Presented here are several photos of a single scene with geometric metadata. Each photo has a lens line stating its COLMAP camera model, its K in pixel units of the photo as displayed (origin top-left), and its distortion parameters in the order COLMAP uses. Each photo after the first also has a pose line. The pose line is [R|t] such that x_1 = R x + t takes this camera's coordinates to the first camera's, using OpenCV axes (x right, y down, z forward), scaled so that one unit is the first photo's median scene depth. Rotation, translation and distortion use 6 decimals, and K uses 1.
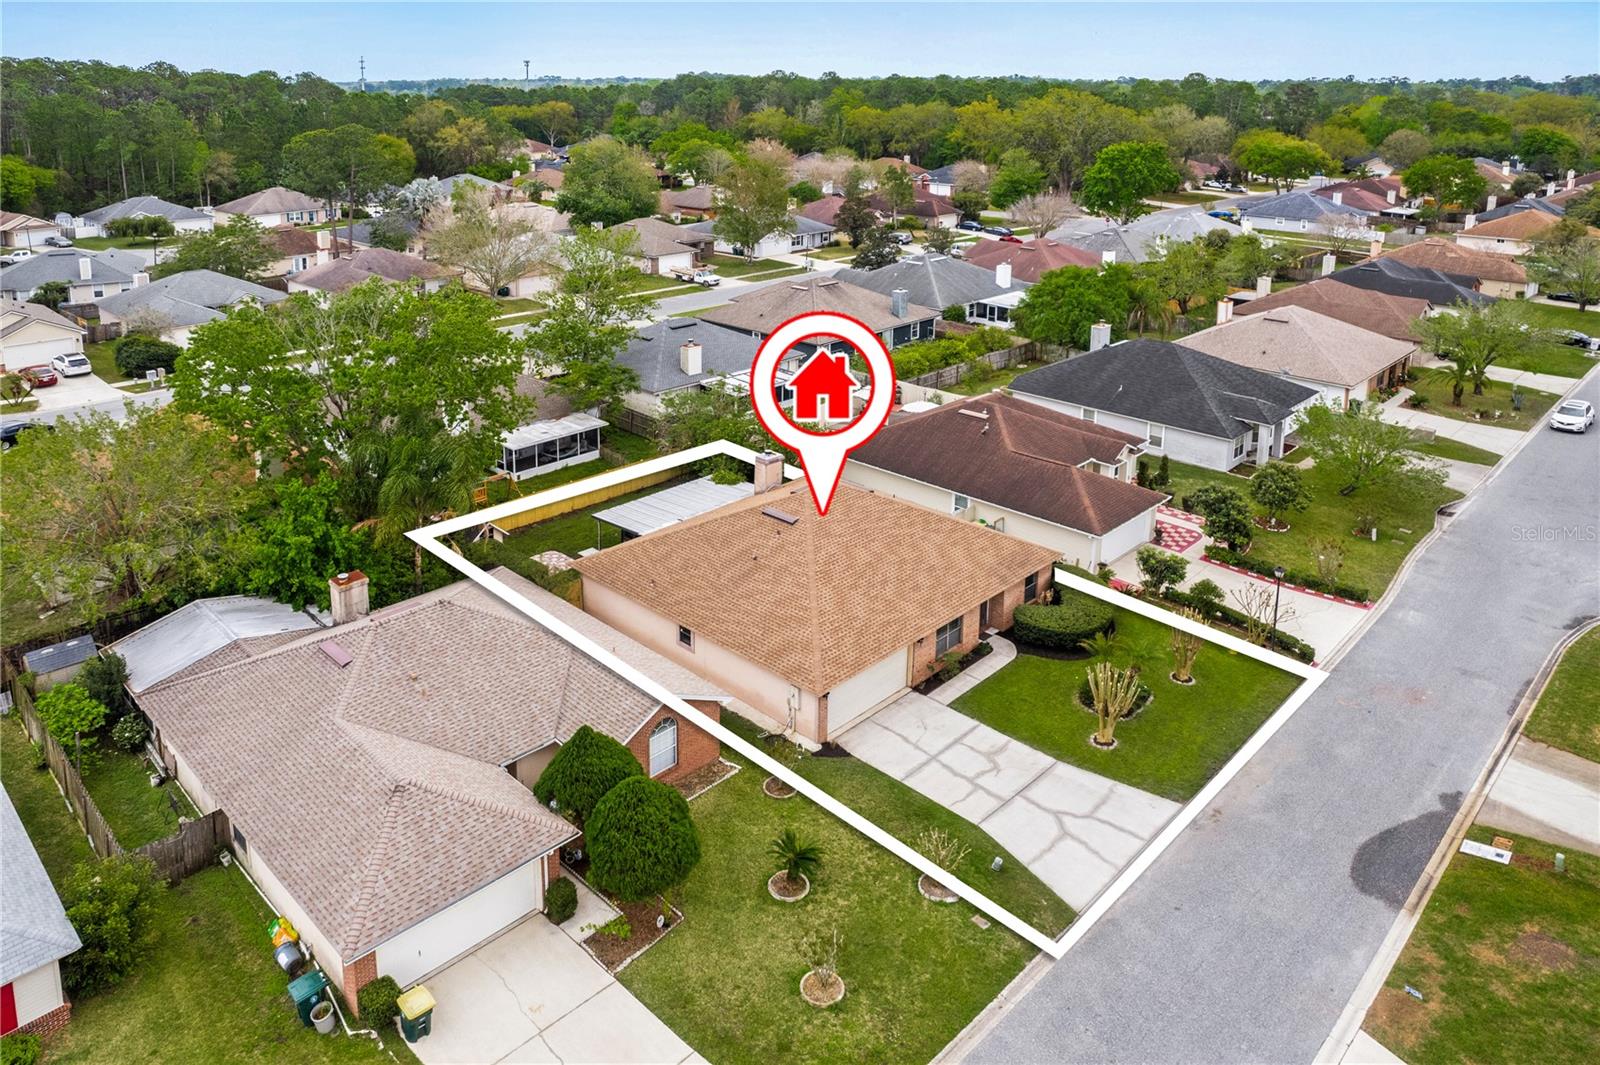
lens RADIAL K [[982.8, 0, 797.7], [0, 982.8, 627.2], [0, 0, 1]] dist [-0.055860, 0.038797]
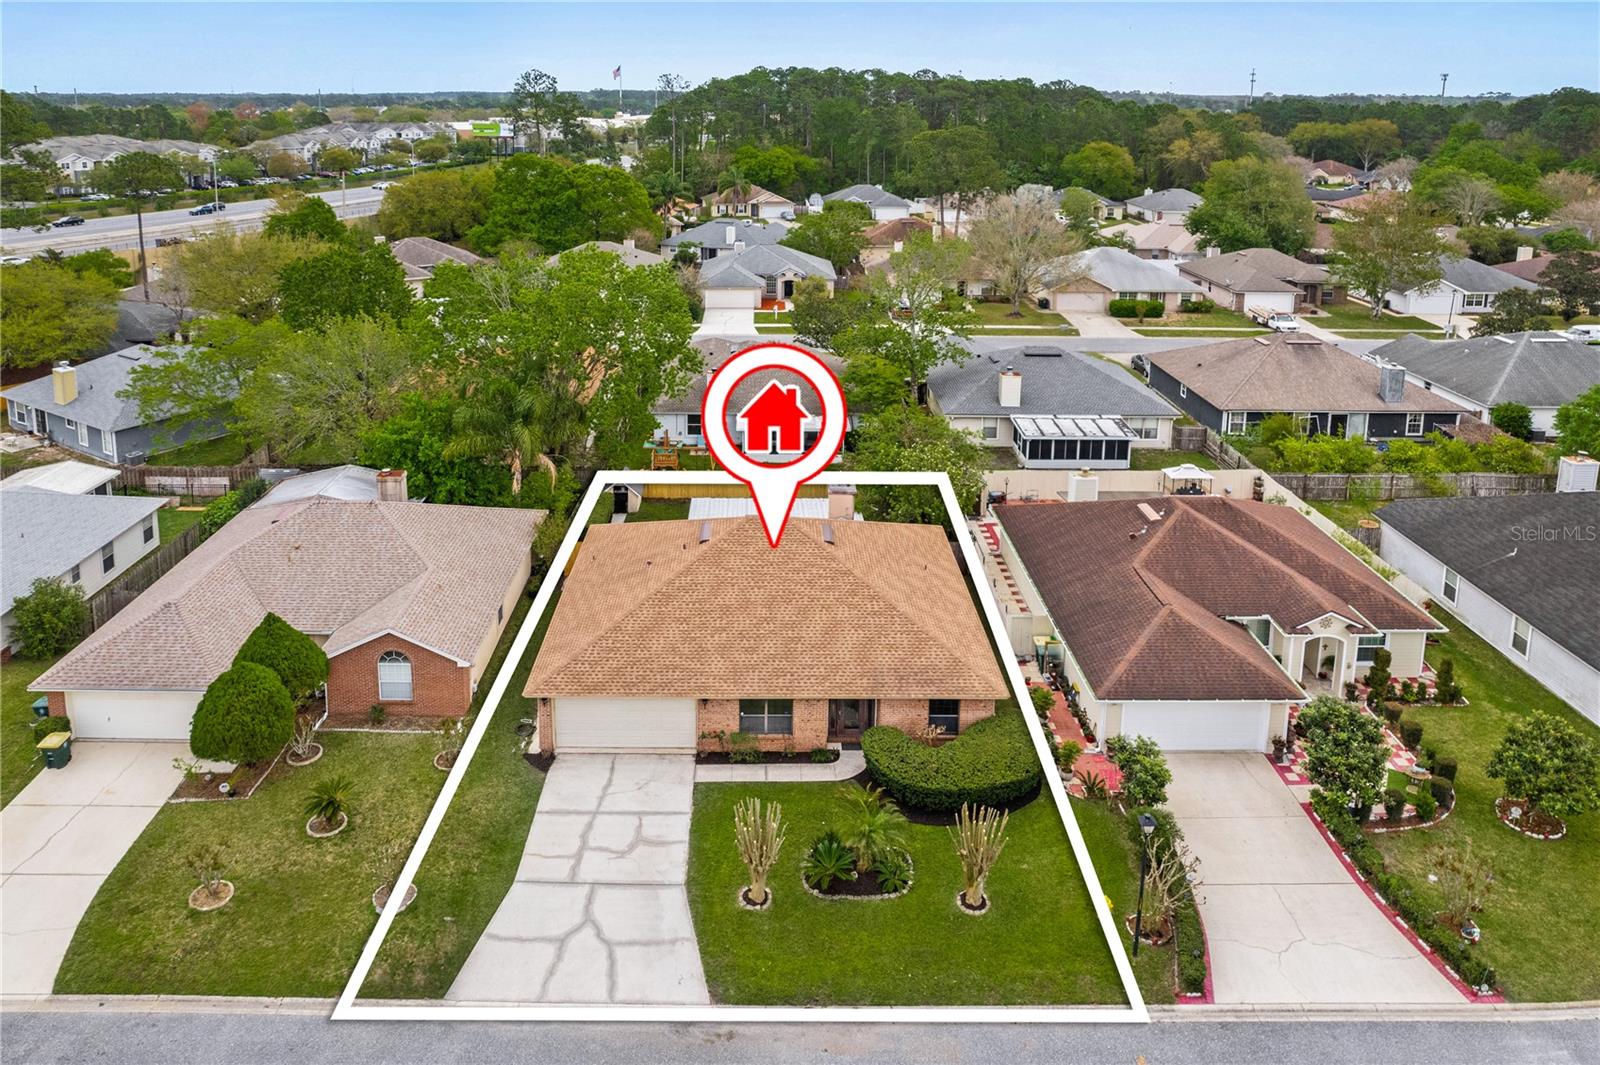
lens RADIAL K [[1054.1, 0, 798.8], [0, 1054.1, 565.9], [0, 0, 1]] dist [-0.063927, 0.051752]
pose [[0.702617, 0.294837, -0.647611, 0.816070], [-0.350671, 0.935398, 0.045401, -0.186204], [0.619160, 0.195199, 0.760617, 0.331621]]
